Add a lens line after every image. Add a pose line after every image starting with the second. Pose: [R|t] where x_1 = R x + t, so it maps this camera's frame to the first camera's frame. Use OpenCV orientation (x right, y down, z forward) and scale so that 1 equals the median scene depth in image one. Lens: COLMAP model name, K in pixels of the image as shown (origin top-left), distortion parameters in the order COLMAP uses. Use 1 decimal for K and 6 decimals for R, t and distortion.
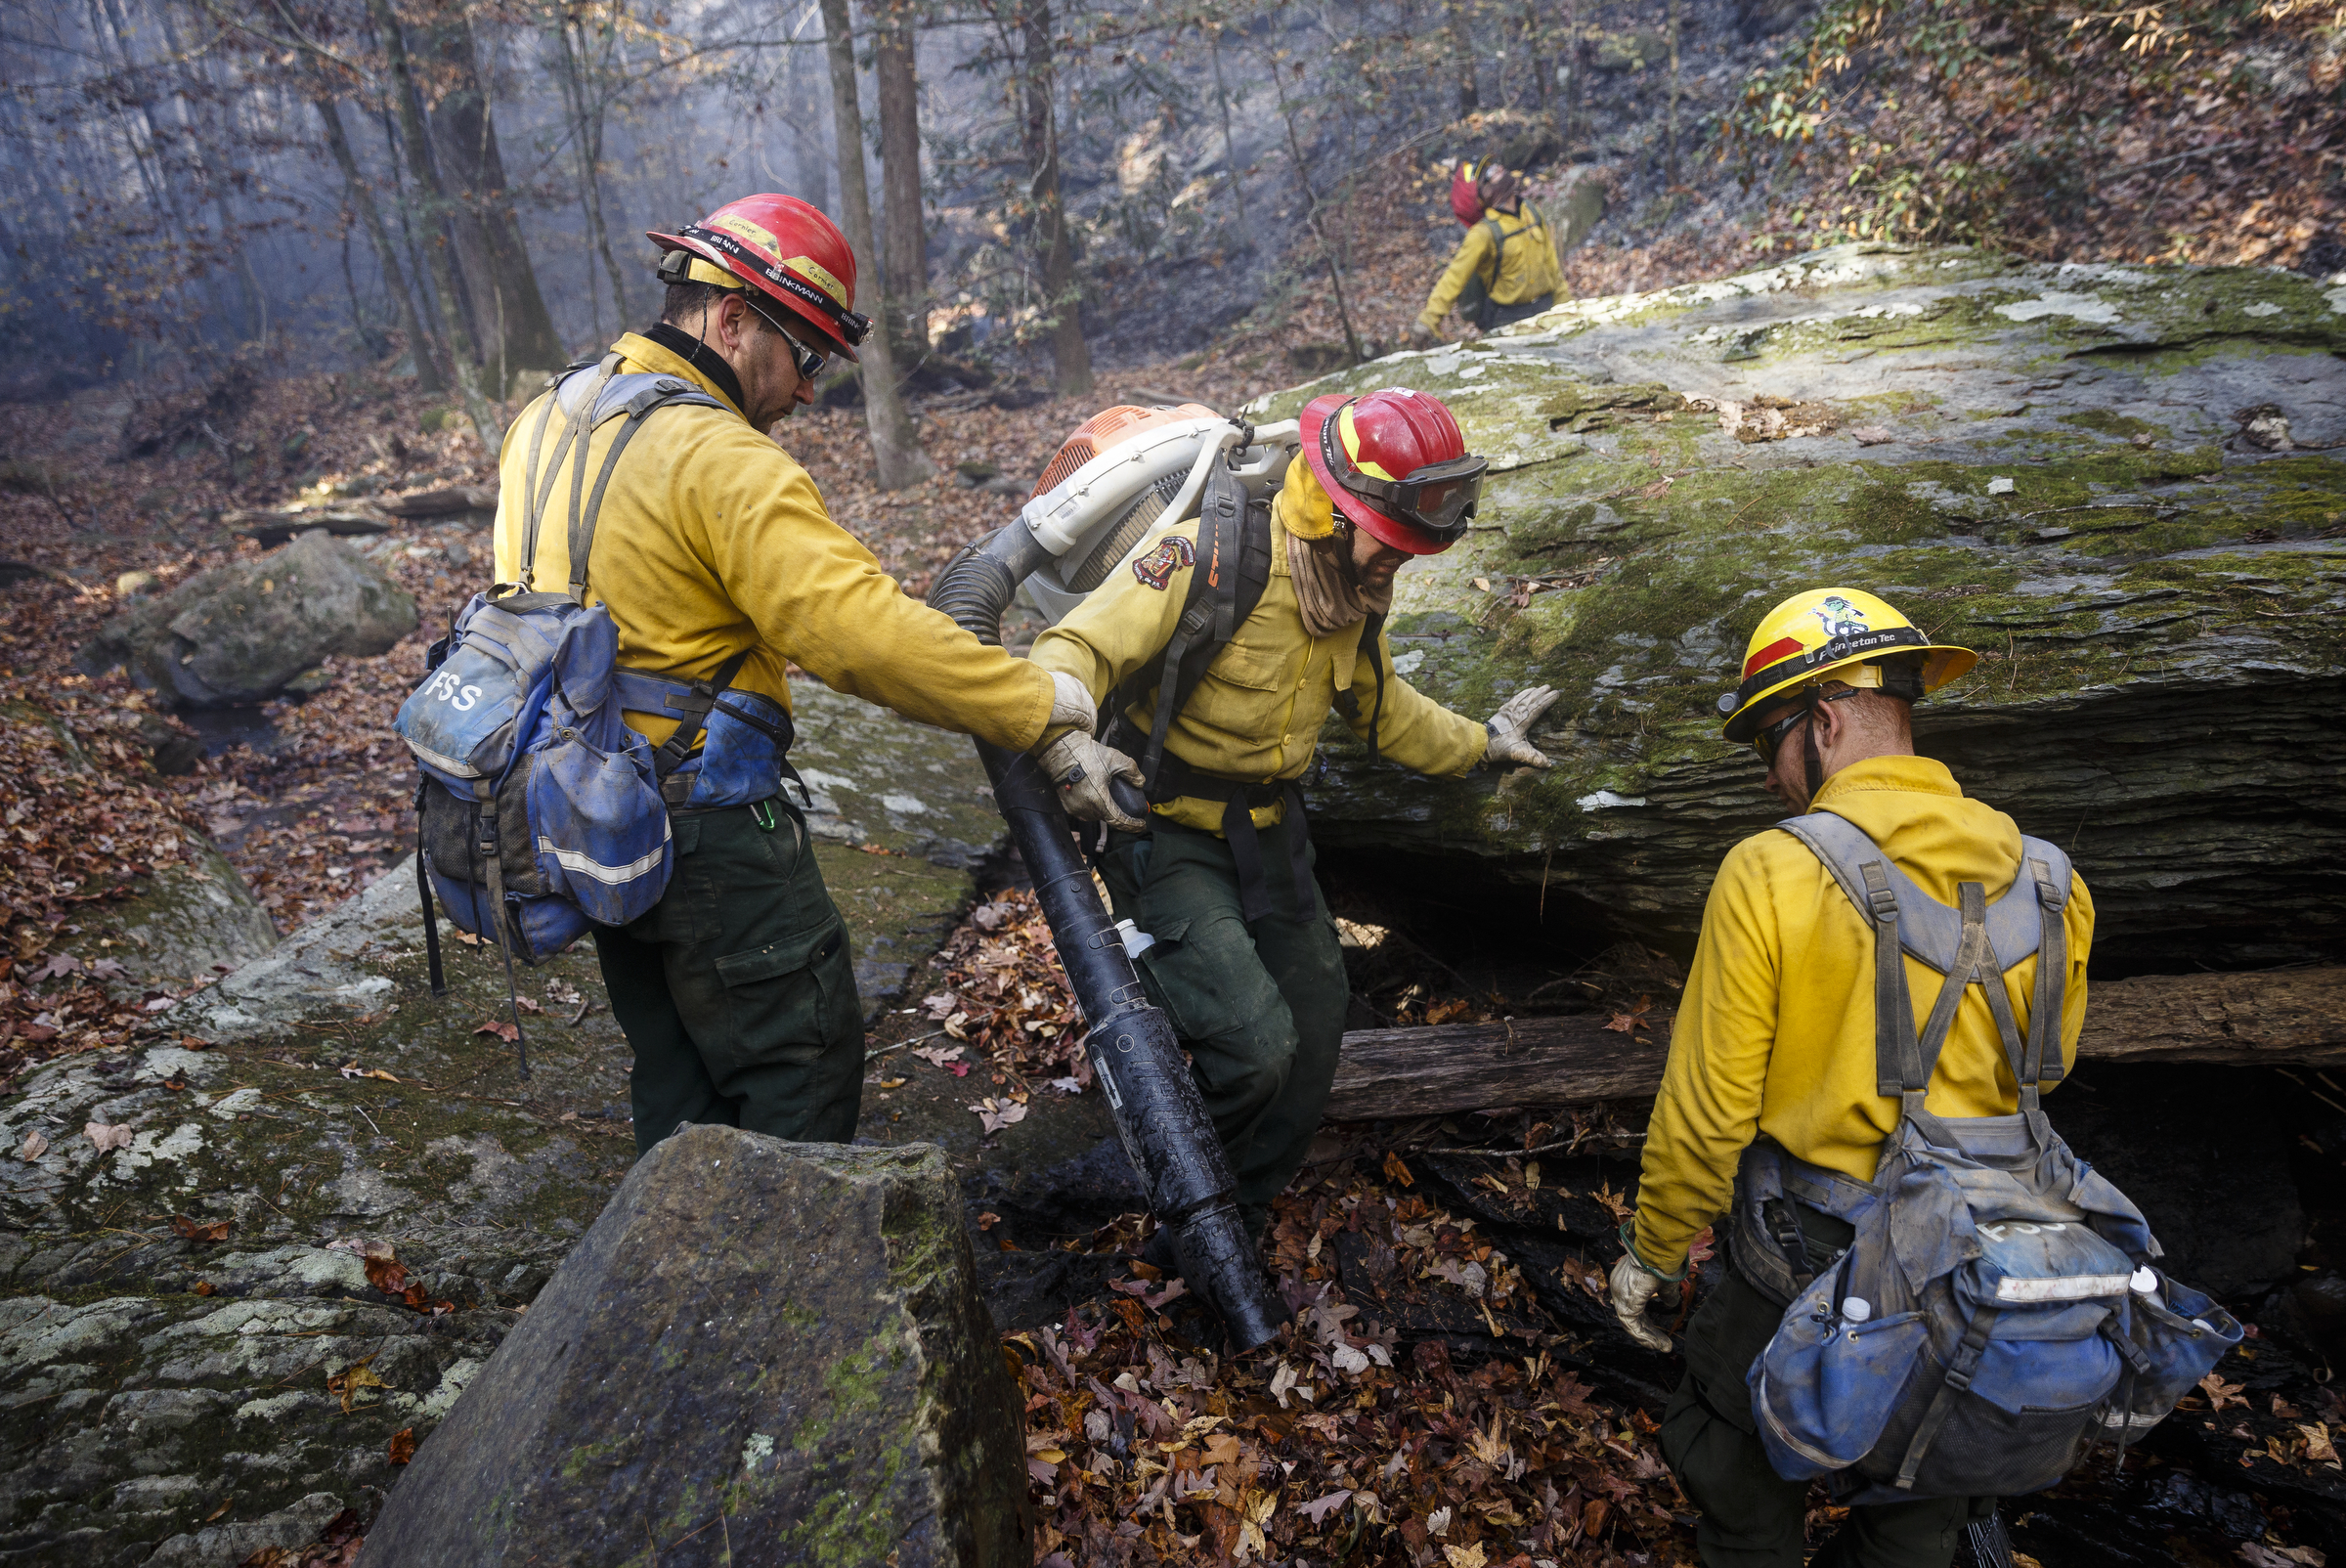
lens RADIAL K [[1532.8, 0, 1172.0], [0, 1532.8, 796.2], [0, 0, 1]] dist [0.013903, -0.003789]
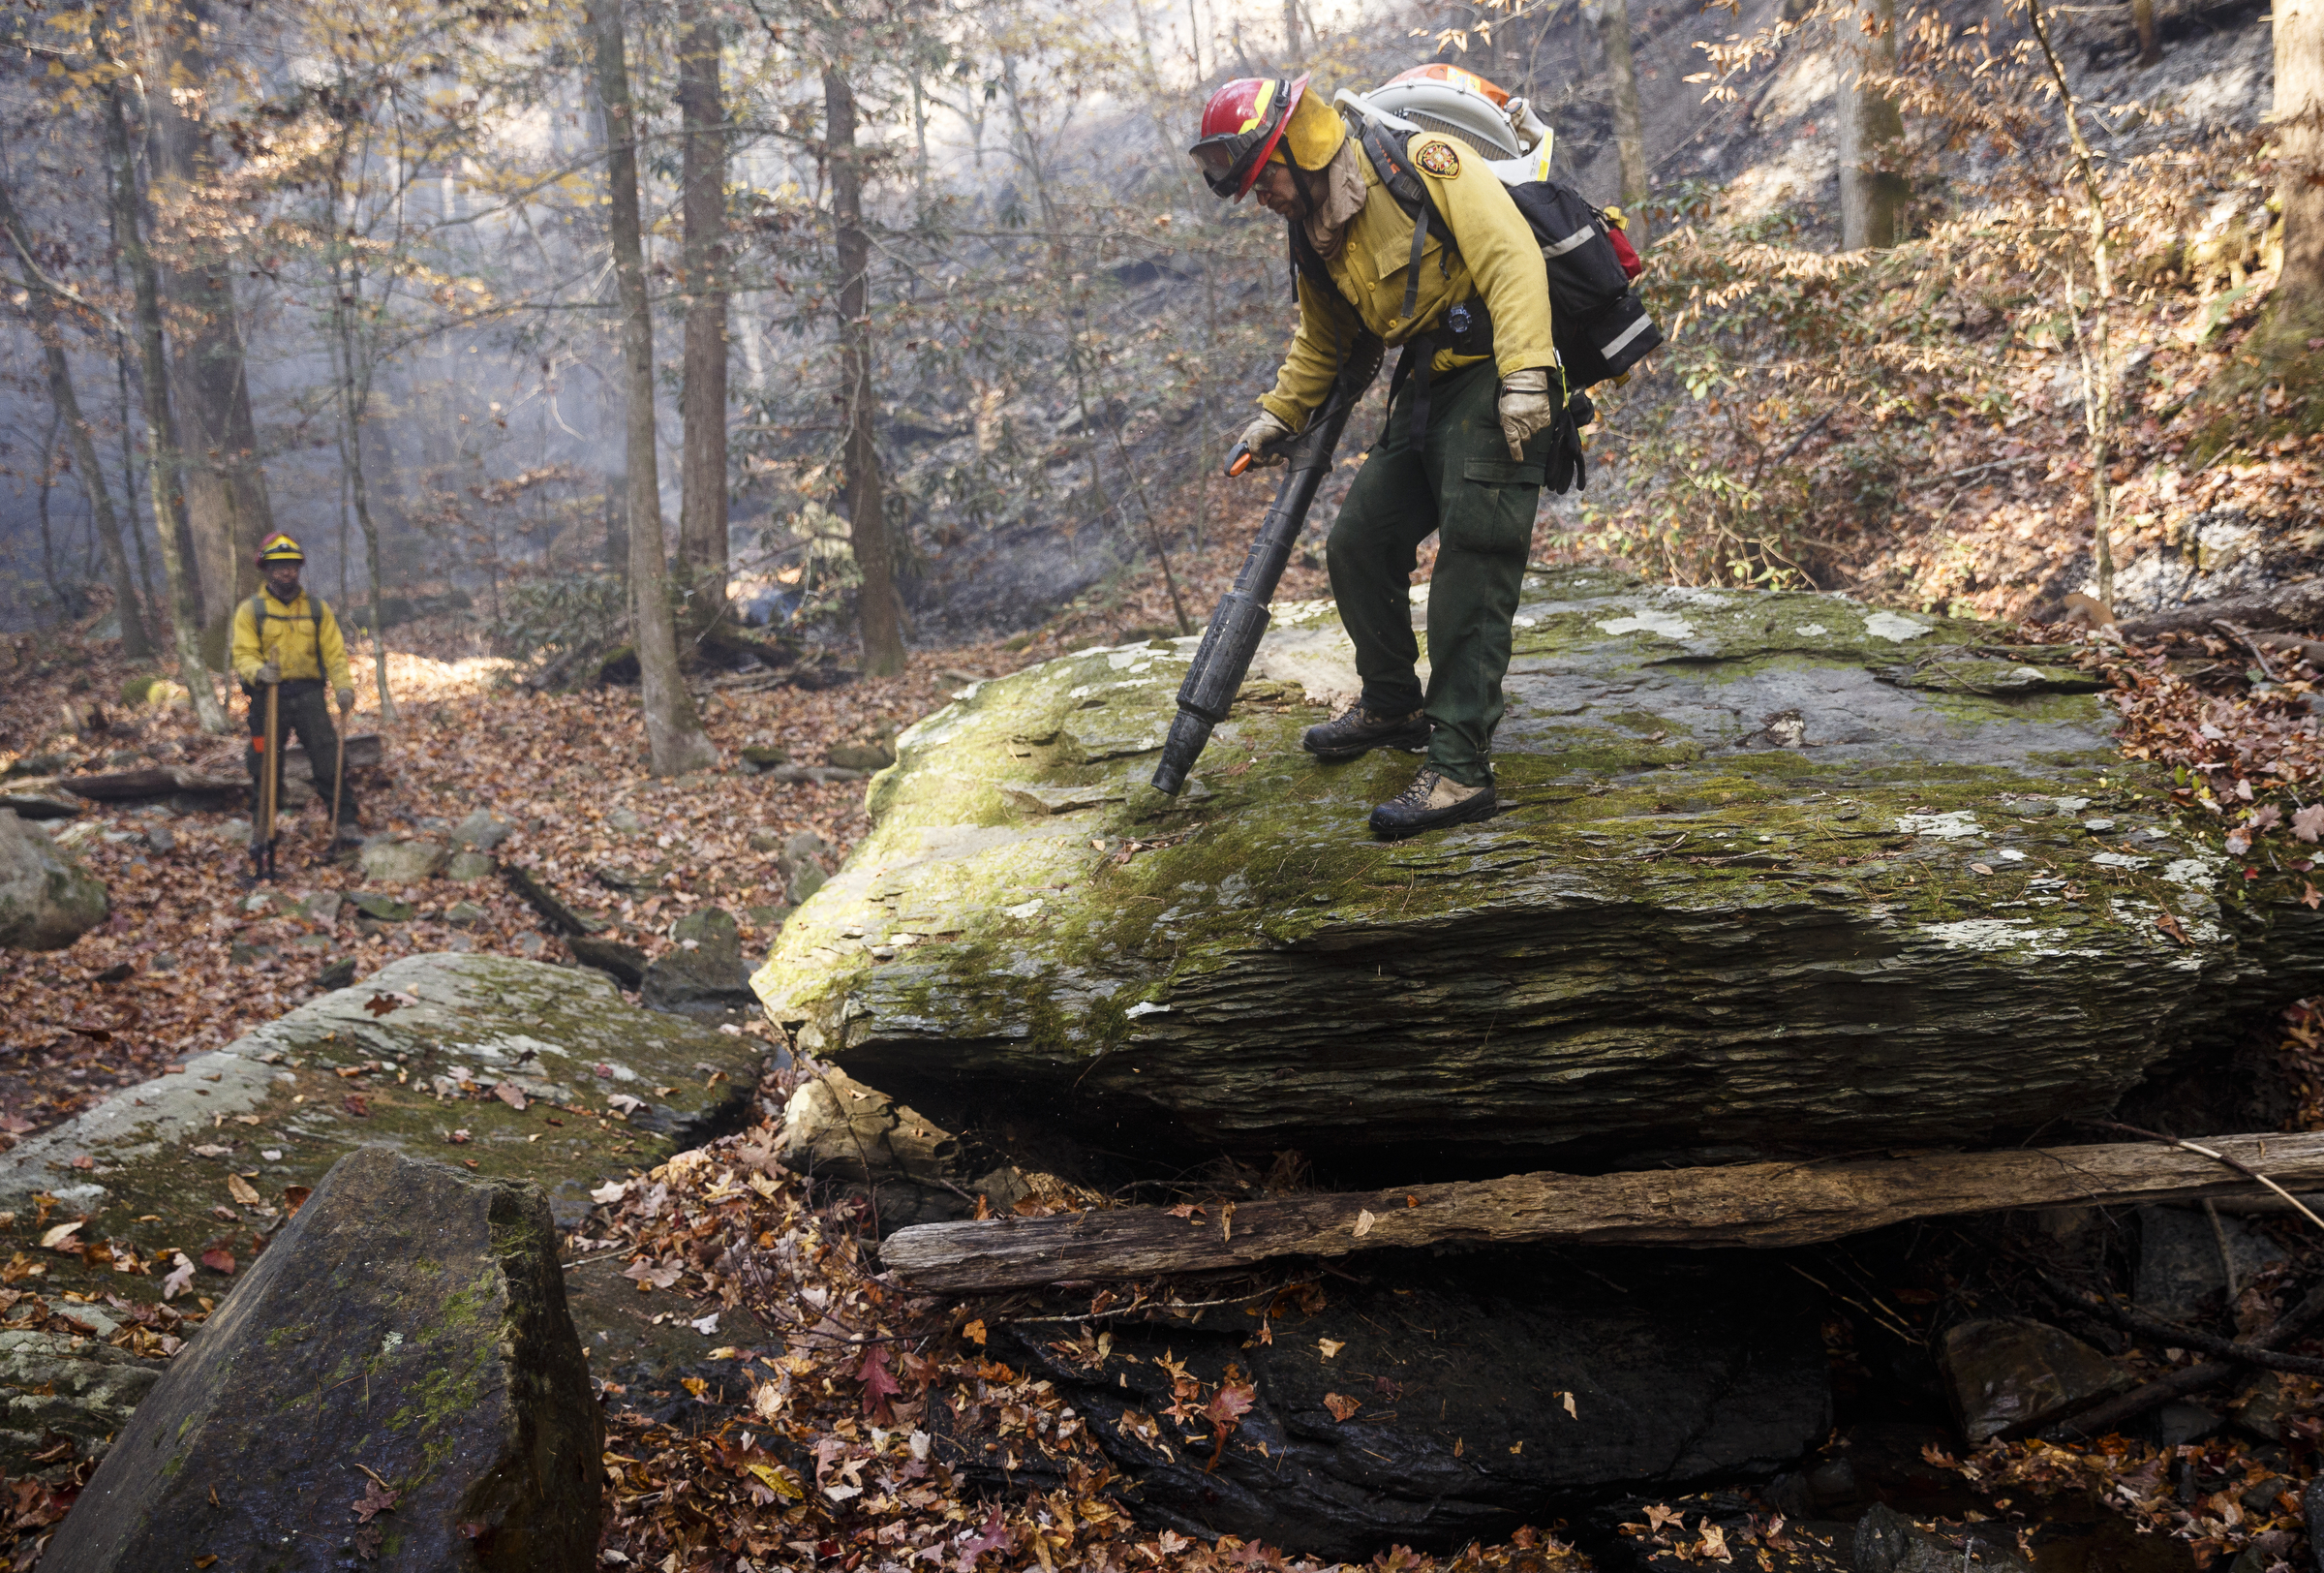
lens RADIAL K [[2011.6, 0, 1168.8], [0, 2011.6, 777.7], [0, 0, 1]] dist [-0.001754, 0.018900]
pose [[0.998800, 0.016209, 0.046212, 0.154262], [-0.006468, 0.979030, -0.203613, 0.103219], [-0.048544, 0.203070, 0.977960, -0.428848]]
